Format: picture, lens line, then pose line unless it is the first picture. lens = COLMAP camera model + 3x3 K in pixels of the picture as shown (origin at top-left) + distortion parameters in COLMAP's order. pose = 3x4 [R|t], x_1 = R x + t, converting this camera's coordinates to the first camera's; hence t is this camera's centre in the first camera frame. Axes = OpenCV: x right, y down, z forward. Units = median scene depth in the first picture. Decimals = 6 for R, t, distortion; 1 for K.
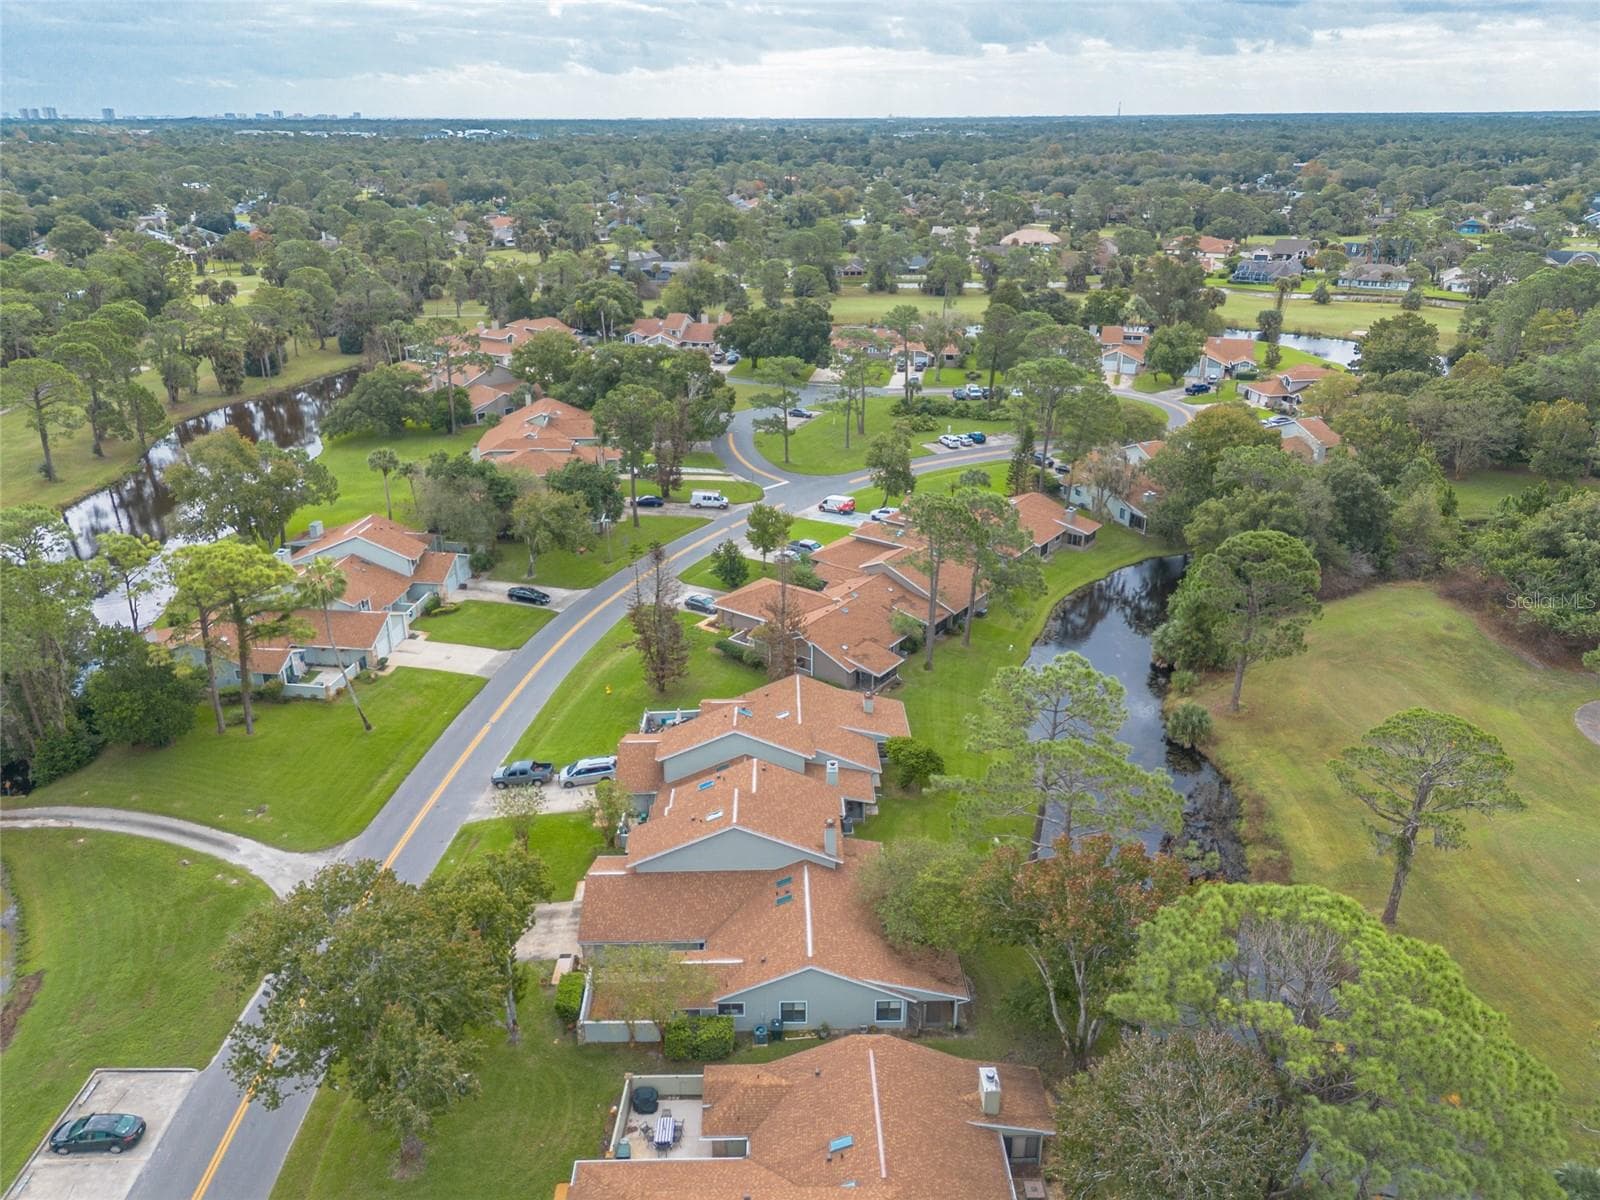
lens RADIAL K [[1135.9, 0, 801.4], [0, 1135.9, 604.0], [0, 0, 1]] dist [0.038044, -0.027368]
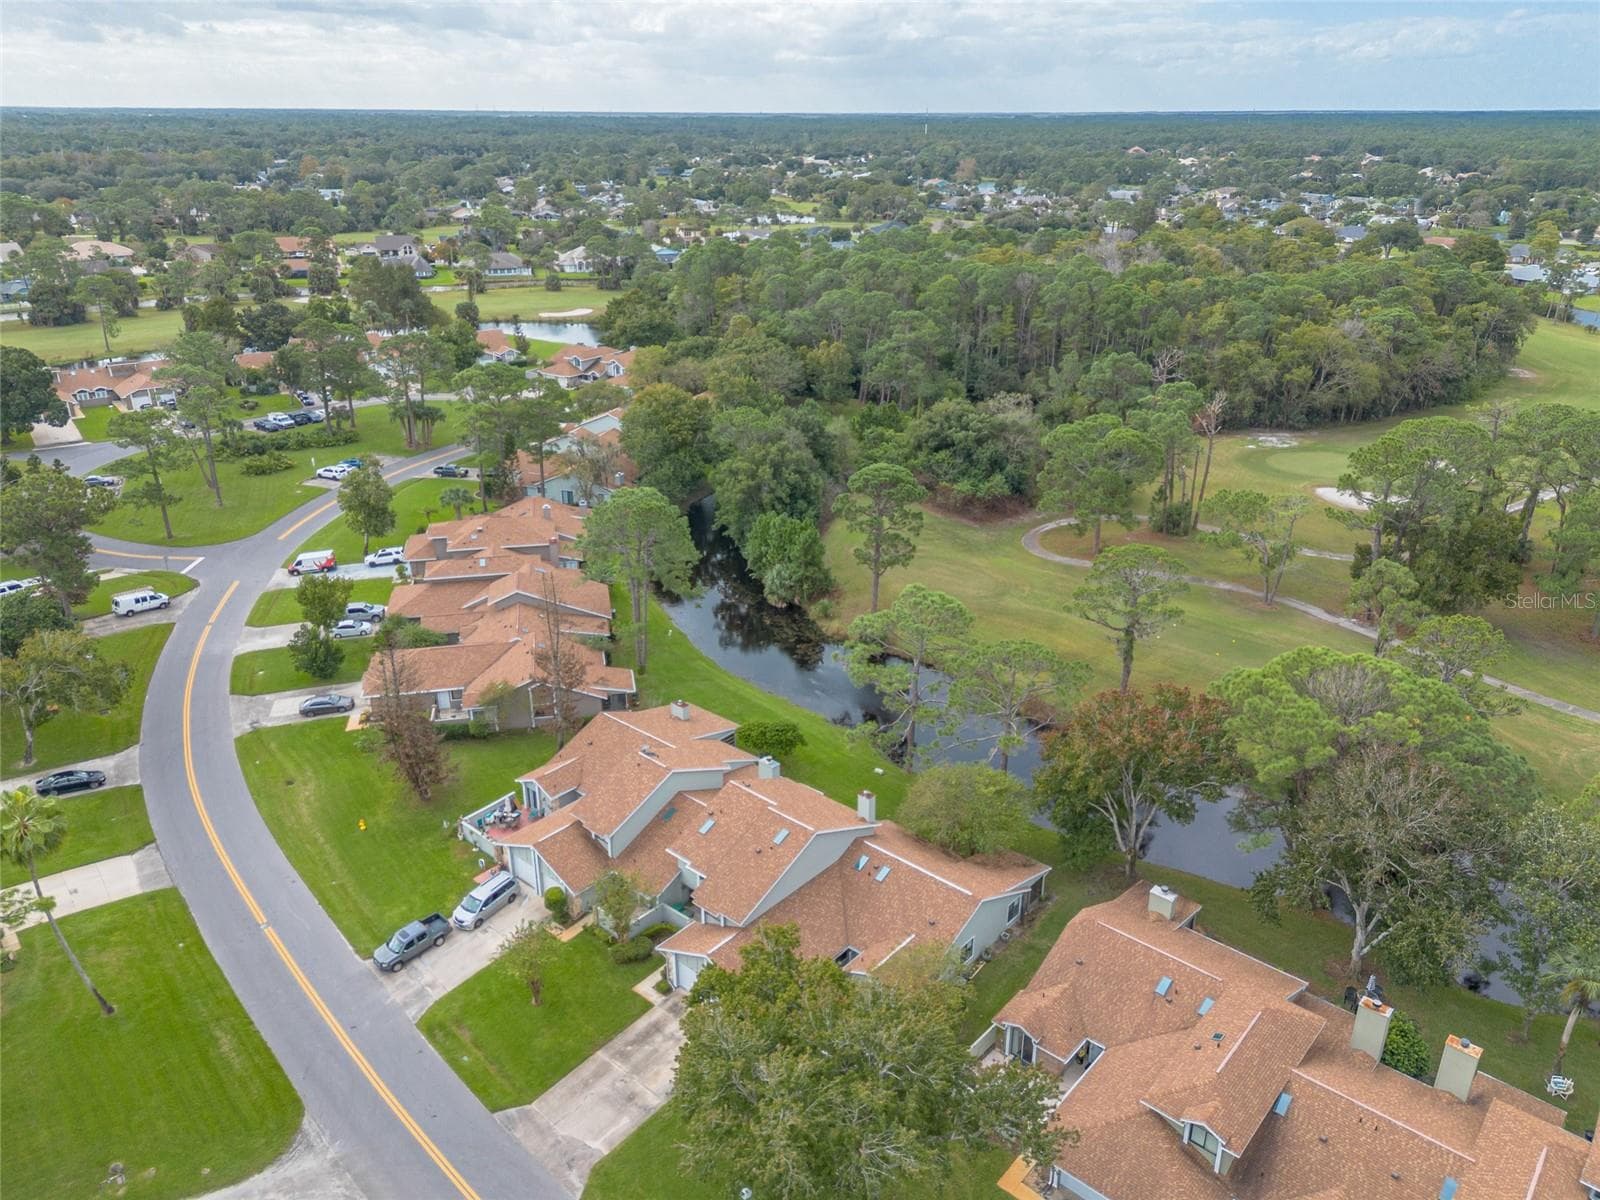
lens RADIAL K [[1144.9, 0, 799.6], [0, 1144.9, 607.0], [0, 0, 1]] dist [0.071982, -0.065941]
pose [[0.670618, -0.286724, 0.684149, -0.338482], [0.286495, 0.950829, 0.117659, -0.055476], [-0.684245, 0.117101, 0.719789, 0.127606]]
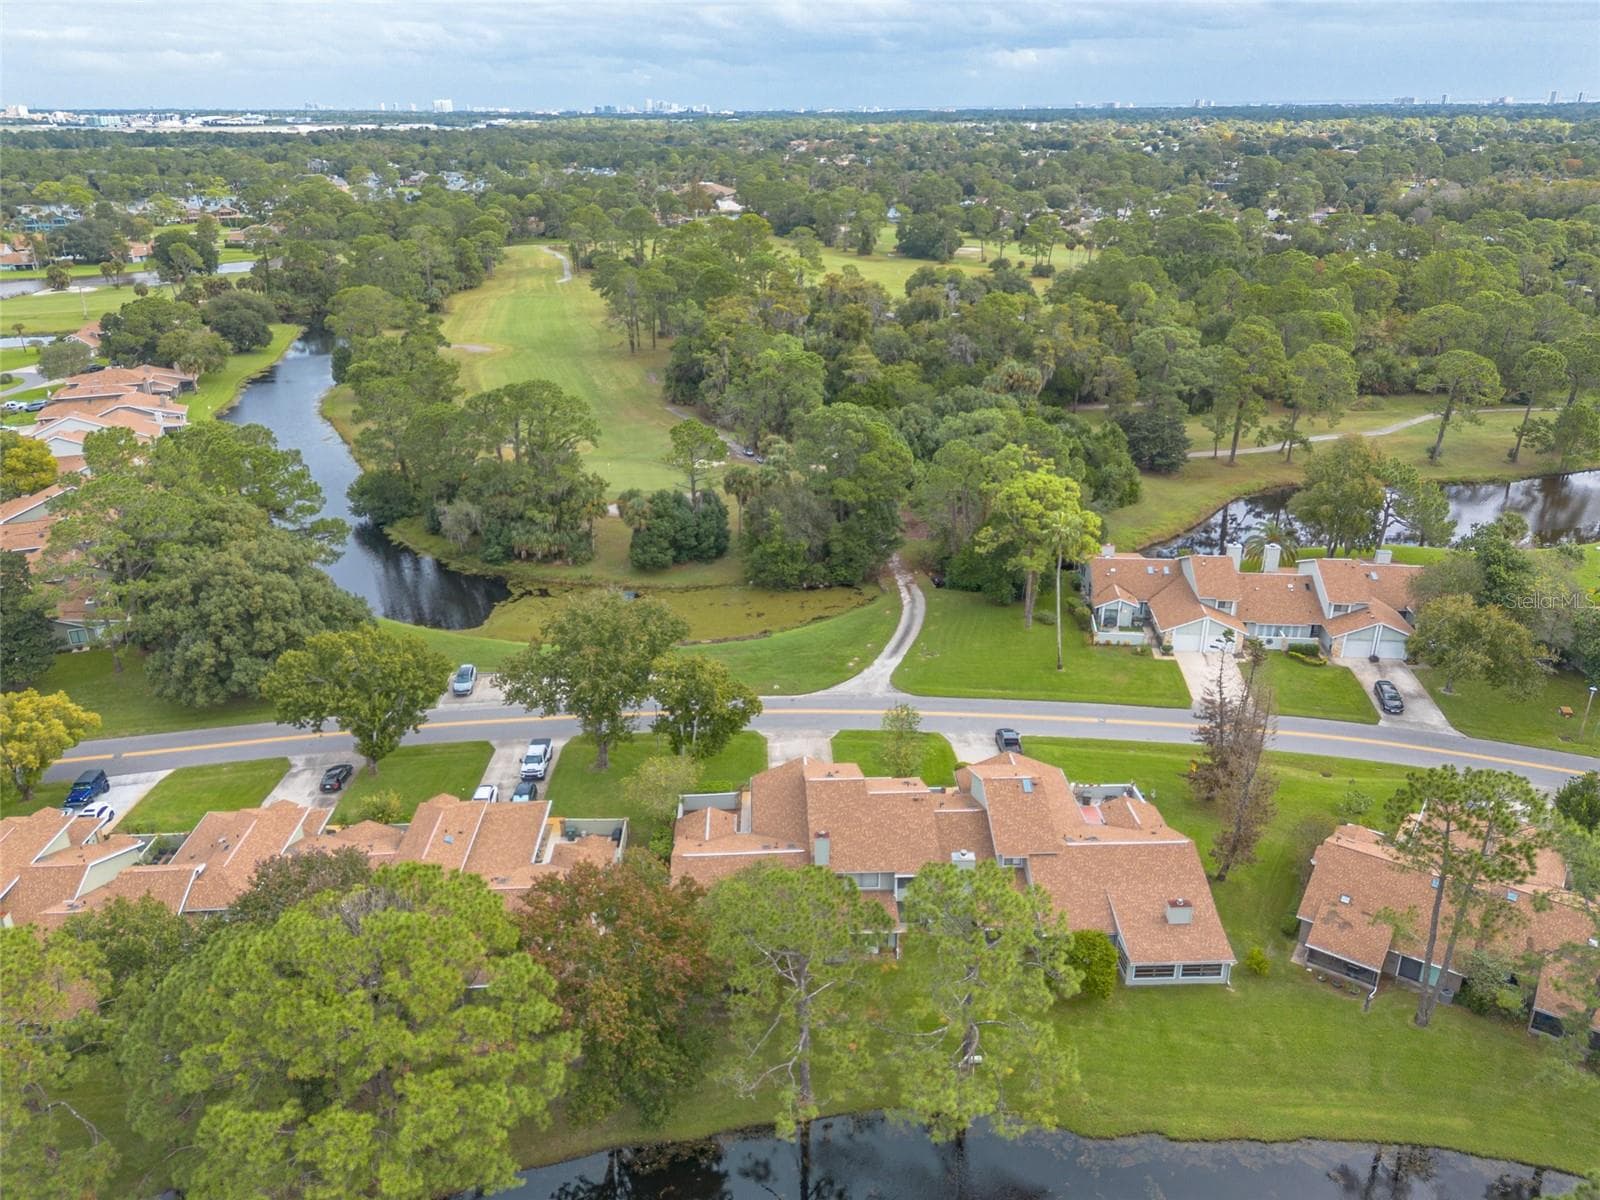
lens RADIAL K [[1144.9, 0, 785.7], [0, 1144.9, 609.5], [0, 0, 1]] dist [0.071982, -0.065941]
pose [[0.010297, 0.397357, -0.917606, 0.445087], [-0.385590, 0.848263, 0.363002, -0.172182], [0.922613, 0.350082, 0.161951, 0.355563]]
